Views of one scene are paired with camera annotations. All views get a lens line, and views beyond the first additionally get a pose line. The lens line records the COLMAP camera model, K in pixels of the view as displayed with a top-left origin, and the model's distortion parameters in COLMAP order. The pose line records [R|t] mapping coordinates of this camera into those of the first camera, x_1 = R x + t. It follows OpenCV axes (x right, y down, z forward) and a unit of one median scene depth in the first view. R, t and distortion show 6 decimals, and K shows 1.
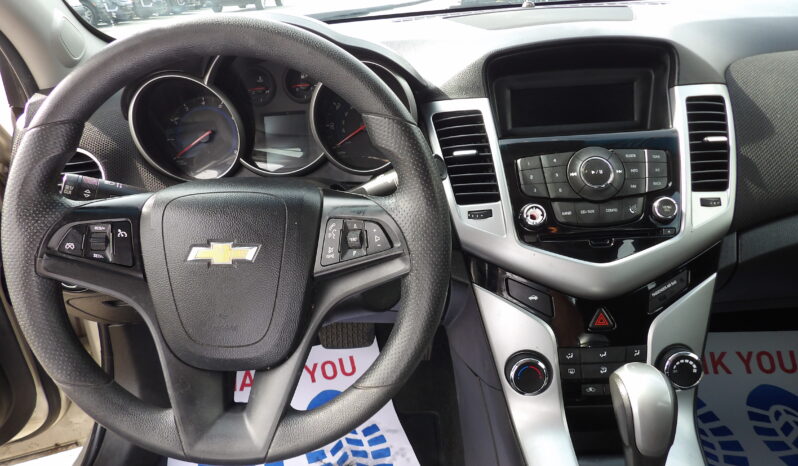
lens RADIAL K [[570.1, 0, 385.4], [0, 570.1, 233.6], [0, 0, 1]] dist [-0.052651, 0.076351]
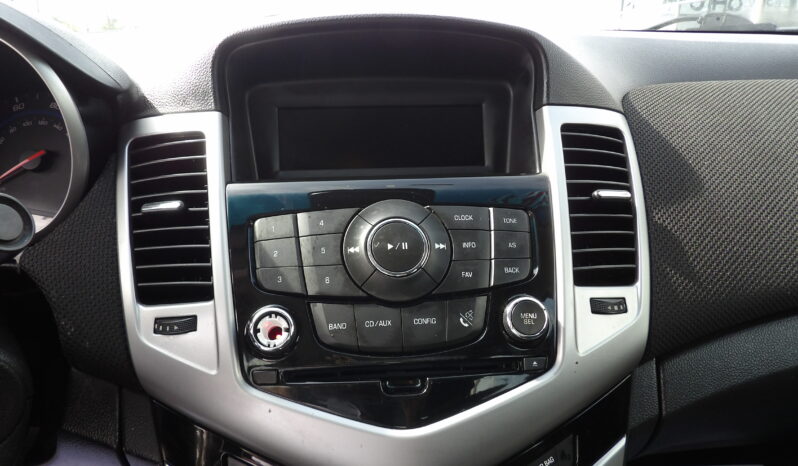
lens RADIAL K [[570.1, 0, 385.4], [0, 570.1, 233.6], [0, 0, 1]] dist [-0.052651, 0.076351]
pose [[0.992938, 0.025407, 0.115882, 0.293891], [-0.007814, 0.988683, -0.149815, -0.040677], [-0.118377, 0.147852, 0.981900, 0.473912]]
